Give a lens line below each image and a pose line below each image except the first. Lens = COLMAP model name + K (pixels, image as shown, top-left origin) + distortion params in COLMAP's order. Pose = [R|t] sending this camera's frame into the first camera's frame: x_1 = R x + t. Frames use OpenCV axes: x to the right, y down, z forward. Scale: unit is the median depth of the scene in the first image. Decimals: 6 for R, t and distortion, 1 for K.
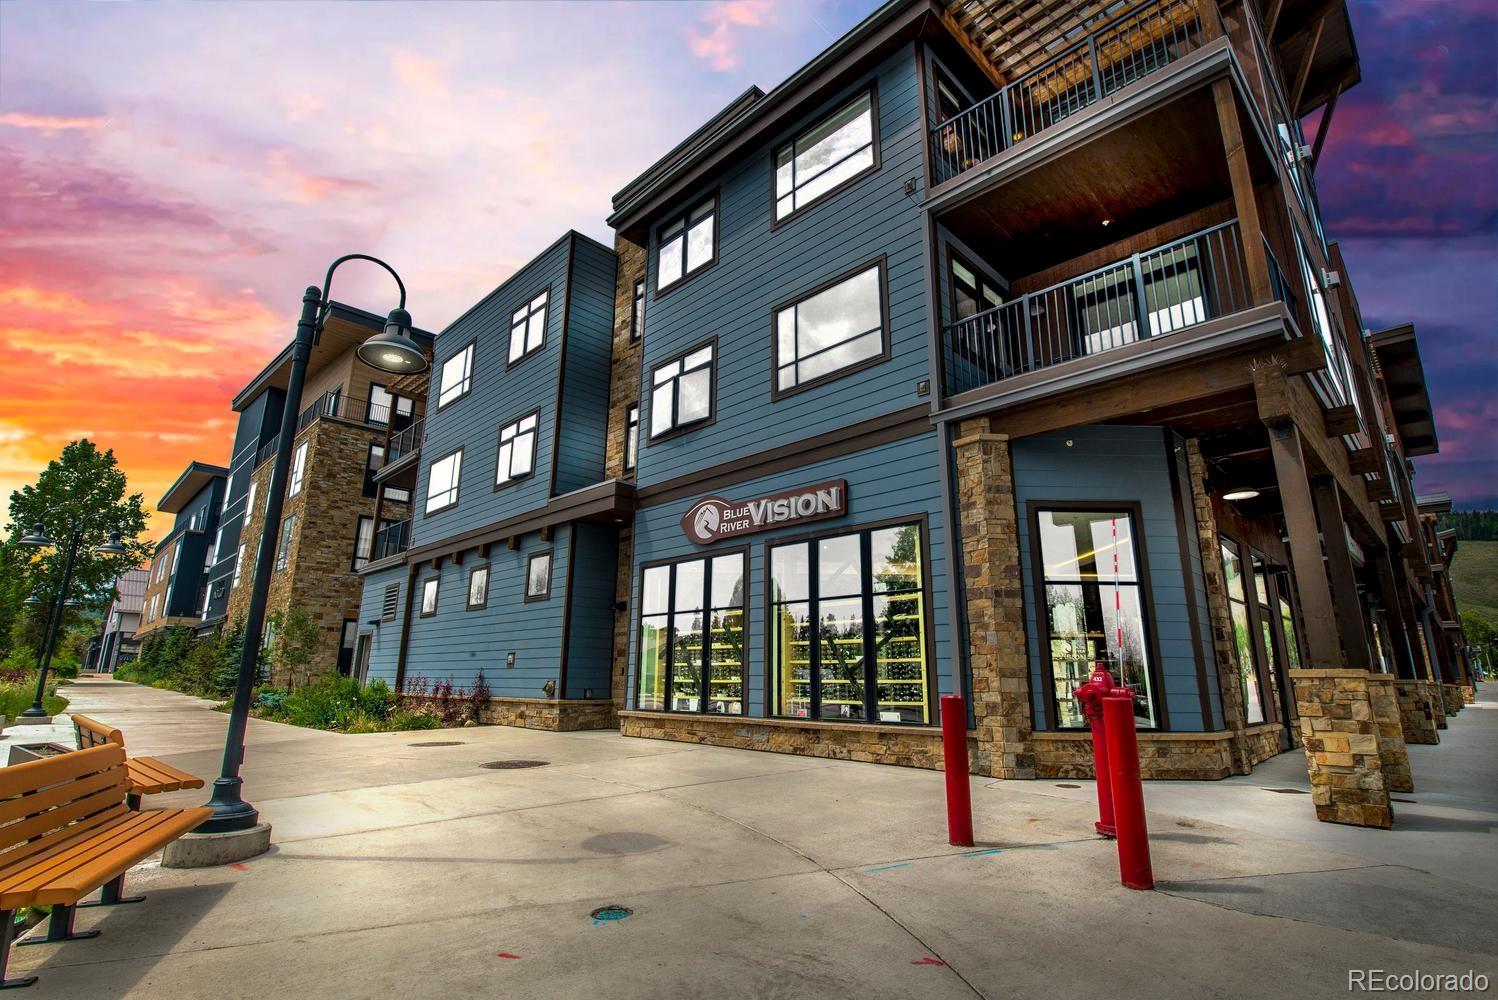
lens RADIAL K [[715.2, 0, 749.0], [0, 715.2, 500.0], [0, 0, 1]] dist [-0.002774, -0.000166]
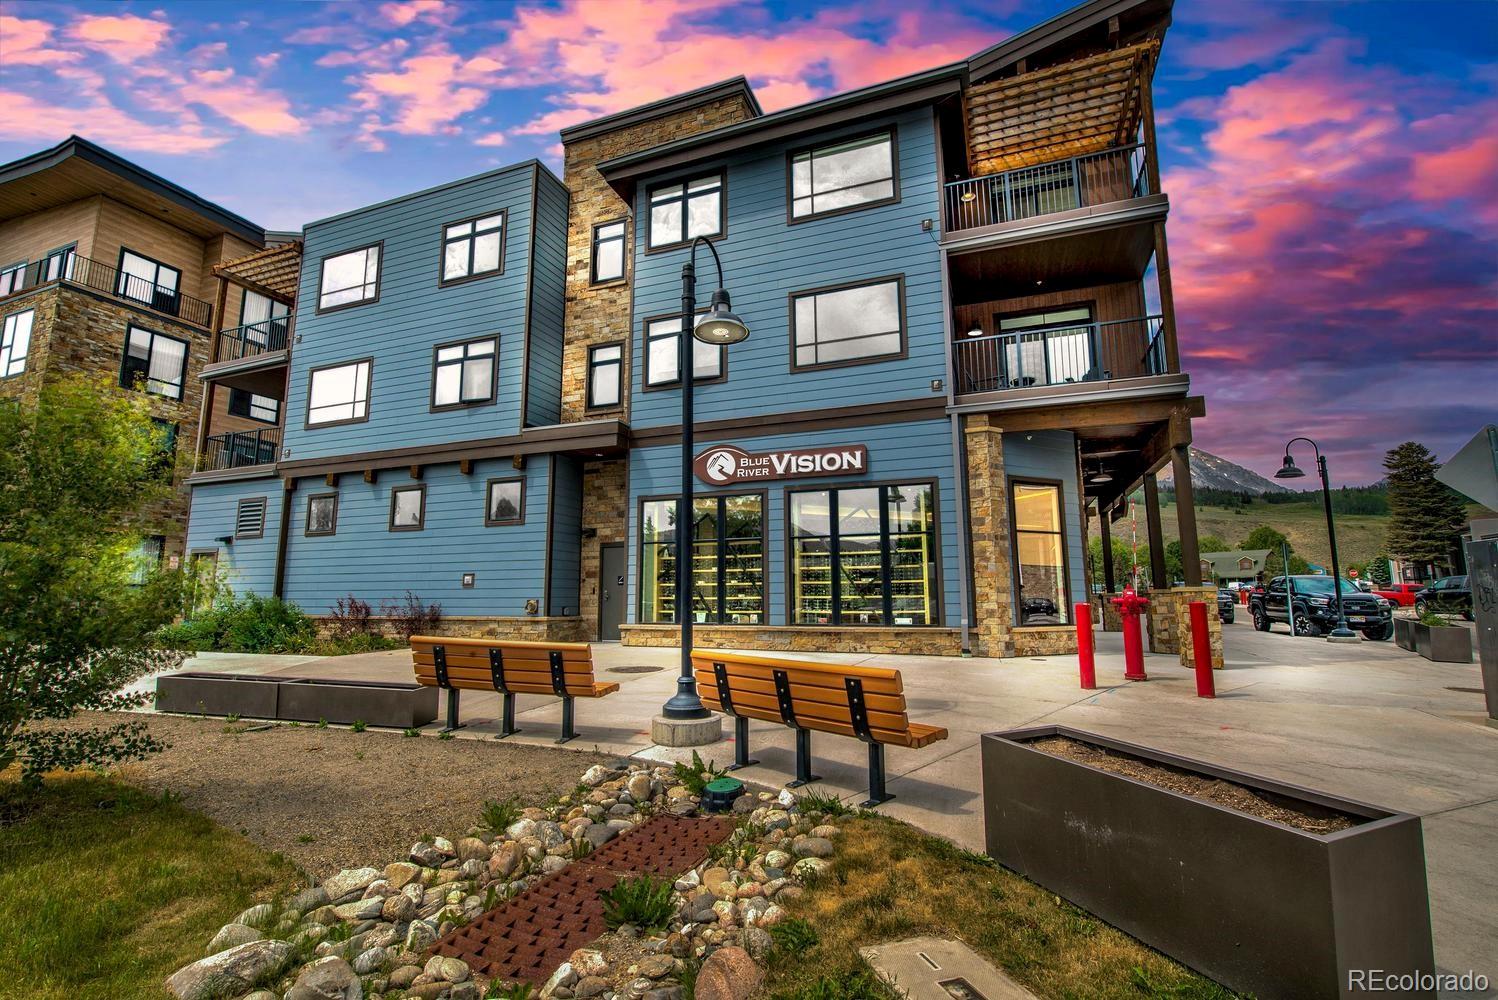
lens RADIAL K [[669.1, 0, 749.0], [0, 669.1, 500.0], [0, 0, 1]] dist [-0.000550, -0.011767]
pose [[0.912483, 0.049218, 0.406143, -0.482789], [-0.089904, 0.992594, 0.081700, -0.009286], [-0.399114, -0.111064, 0.910150, -0.034633]]
